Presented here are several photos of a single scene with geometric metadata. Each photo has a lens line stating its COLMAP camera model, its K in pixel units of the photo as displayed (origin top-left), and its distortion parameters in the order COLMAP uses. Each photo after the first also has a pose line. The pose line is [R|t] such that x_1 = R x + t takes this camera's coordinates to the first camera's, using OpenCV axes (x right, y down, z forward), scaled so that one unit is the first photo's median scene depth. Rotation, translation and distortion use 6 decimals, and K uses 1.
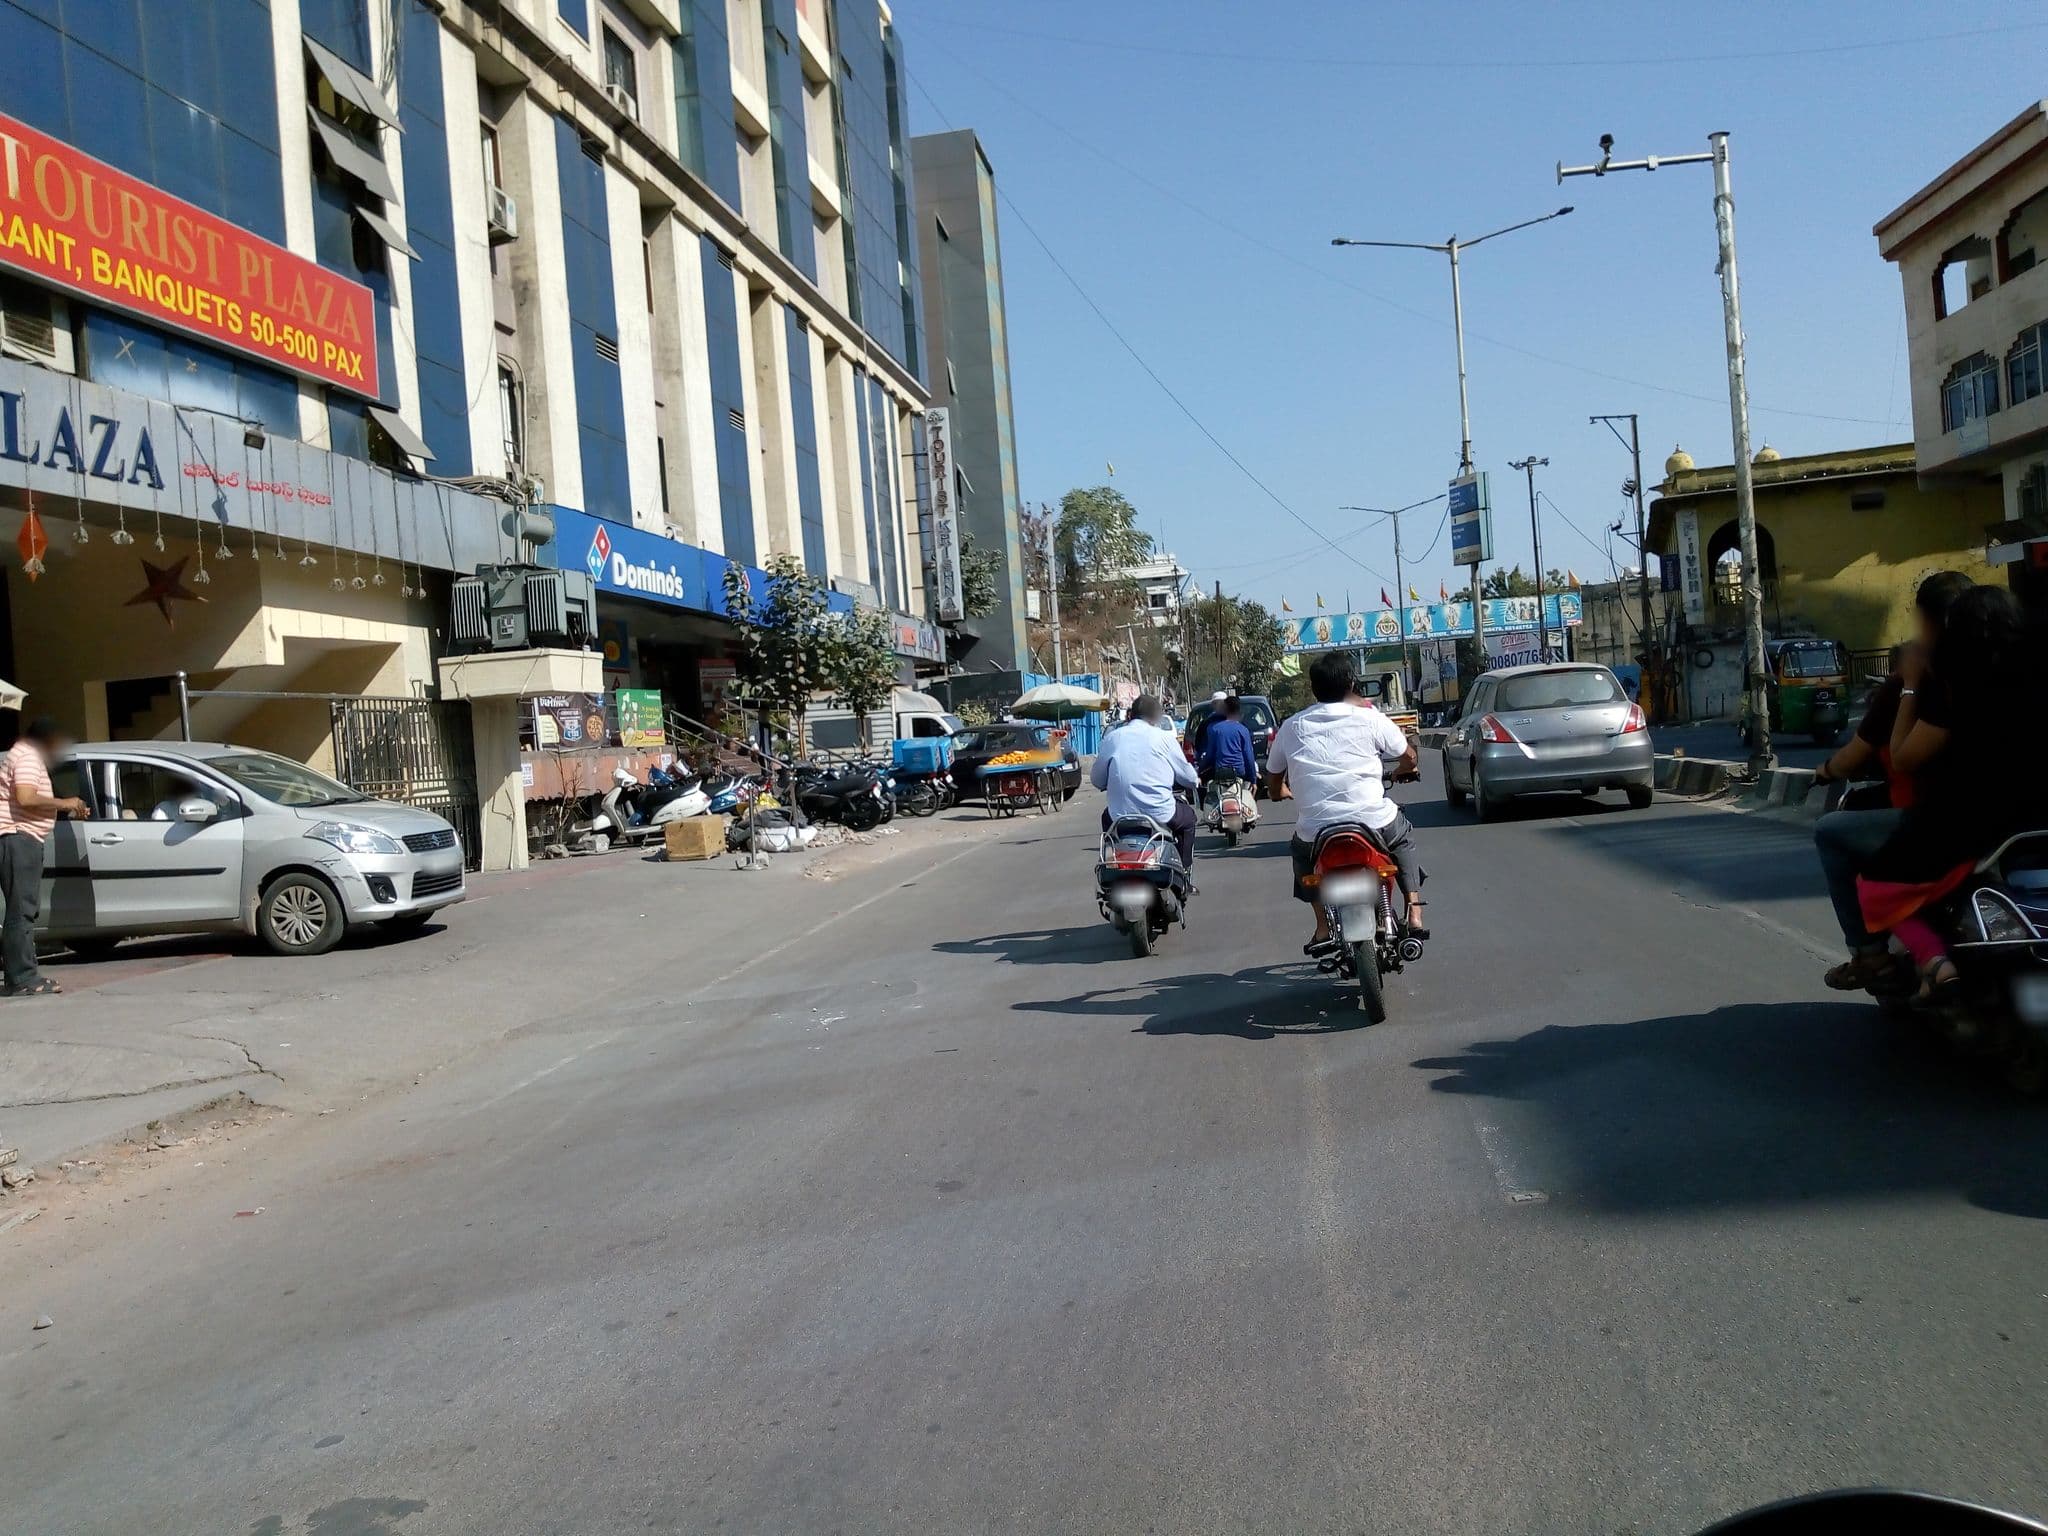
lens RADIAL K [[2350.2, 0, 1021.9], [0, 2350.2, 826.4], [0, 0, 1]] dist [-0.008898, -0.309930]
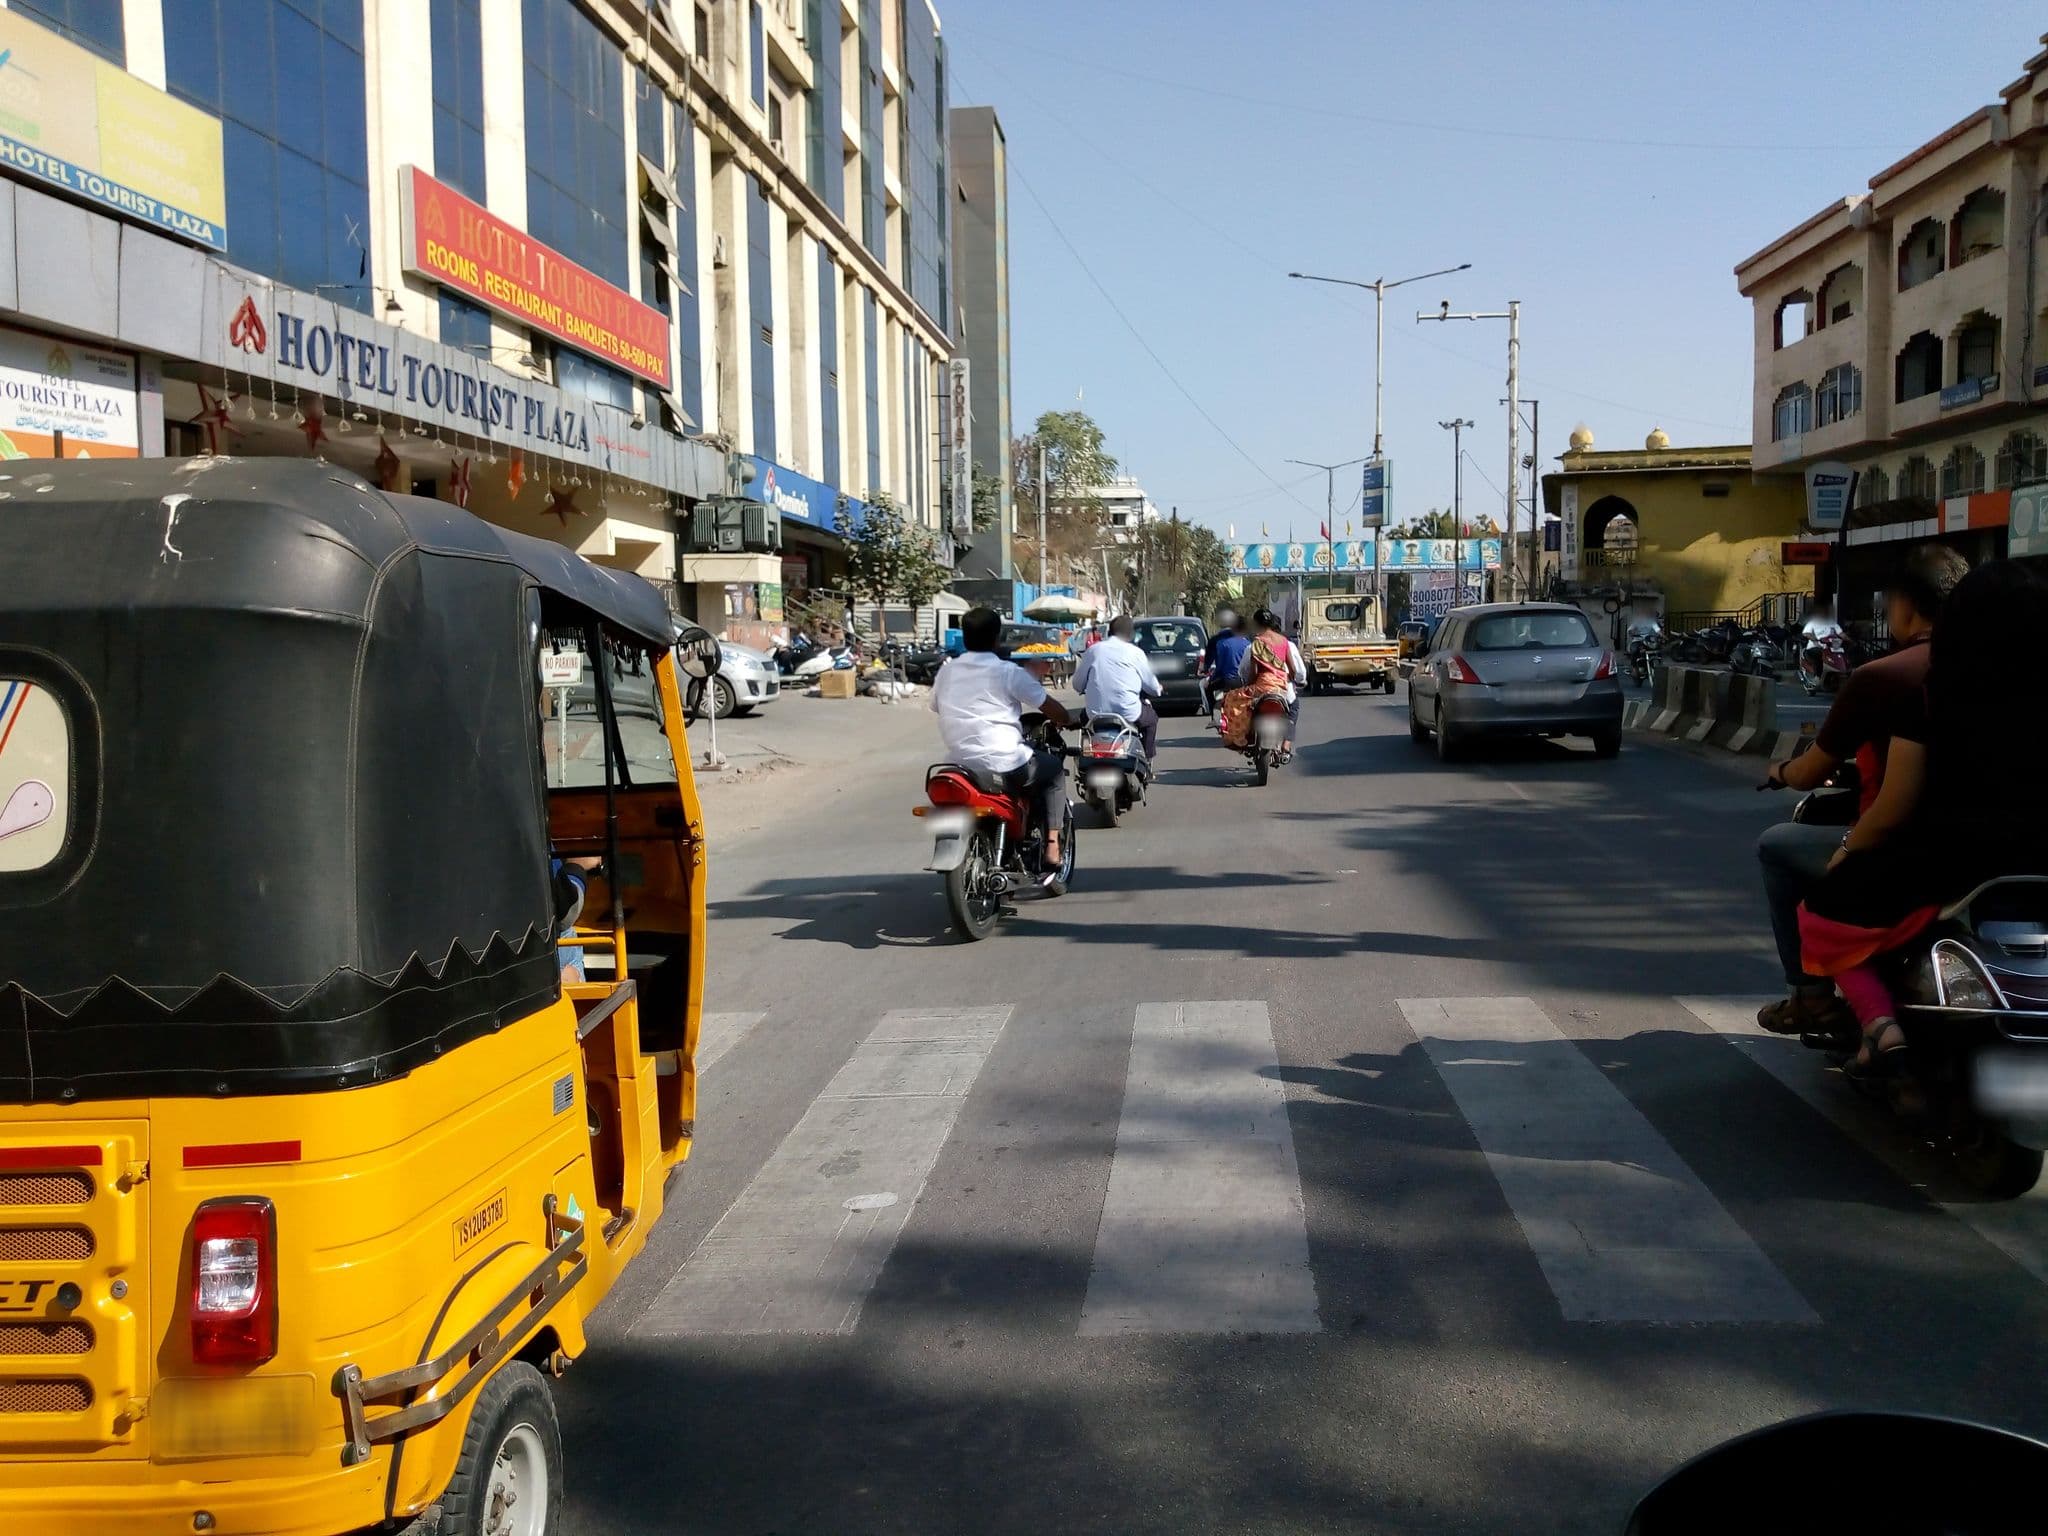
lens RADIAL K [[2274.6, 0, 1024.0], [0, 2274.6, 768.0], [0, 0, 1]] dist [0.002222, -0.804811]
pose [[0.997294, 0.068141, 0.027580, -0.024799], [-0.068669, 0.997465, 0.018658, 0.010309], [-0.026239, -0.020502, 0.999445, -0.209578]]
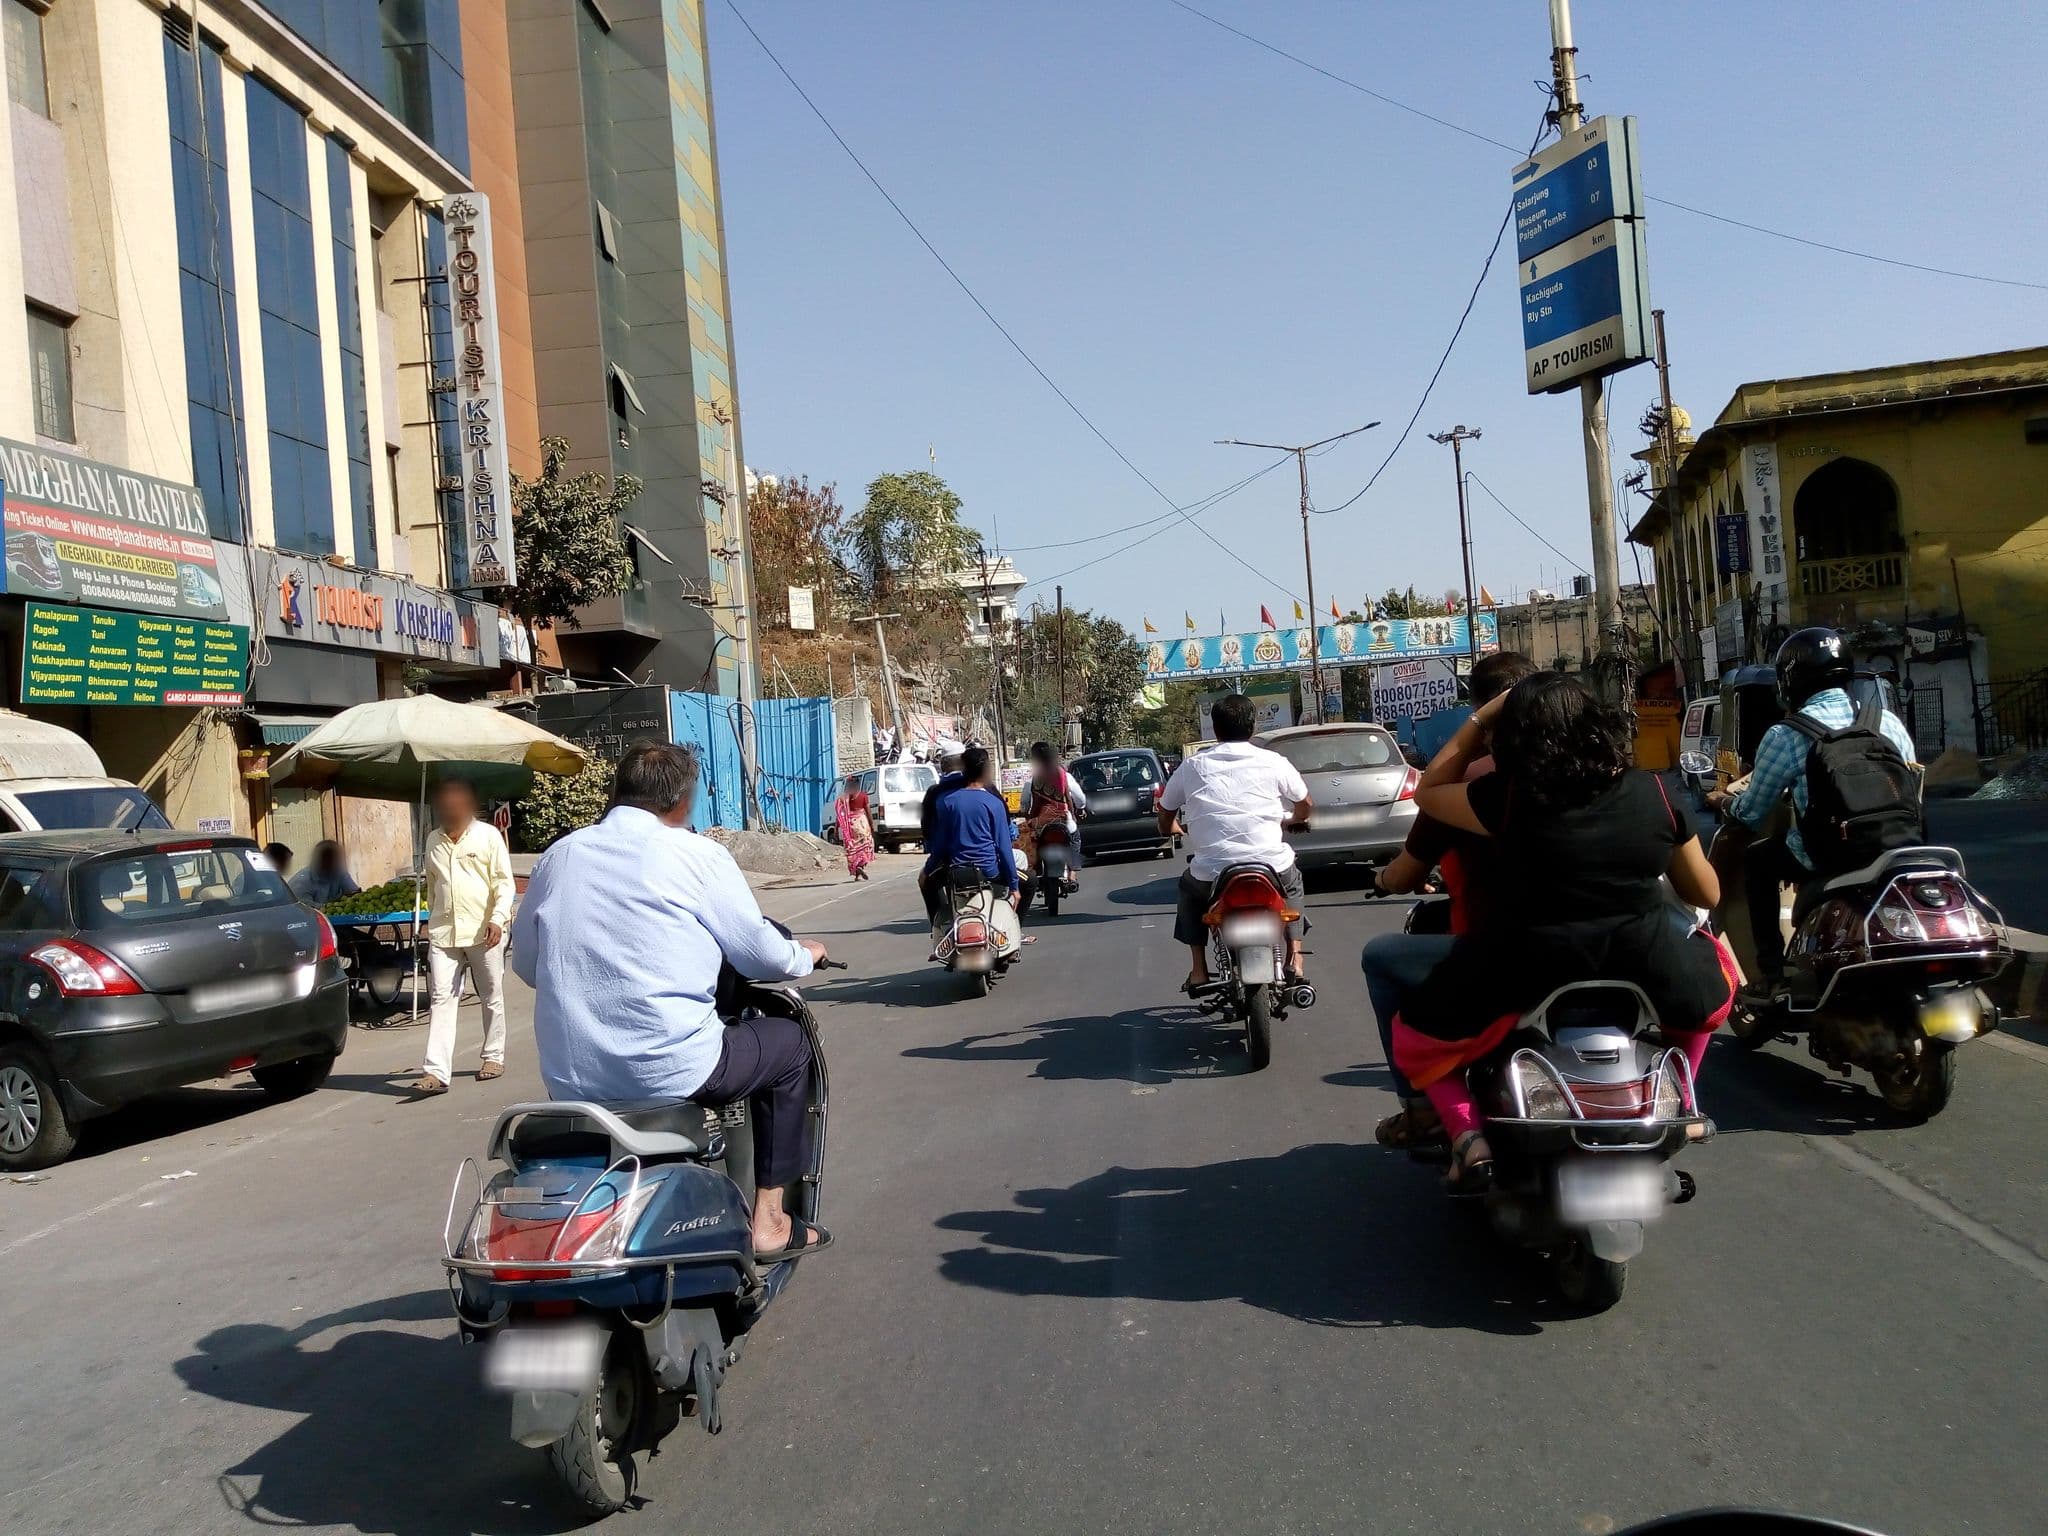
lens RADIAL K [[1502.5, 0, 1024.0], [0, 1502.5, 768.0], [0, 0, 1]] dist [0.080166, 0.000927]
pose [[0.999945, 0.008345, 0.006280, 0.219916], [-0.008158, 0.999539, -0.029247, -0.089149], [-0.006521, 0.029194, 0.999552, 1.566991]]
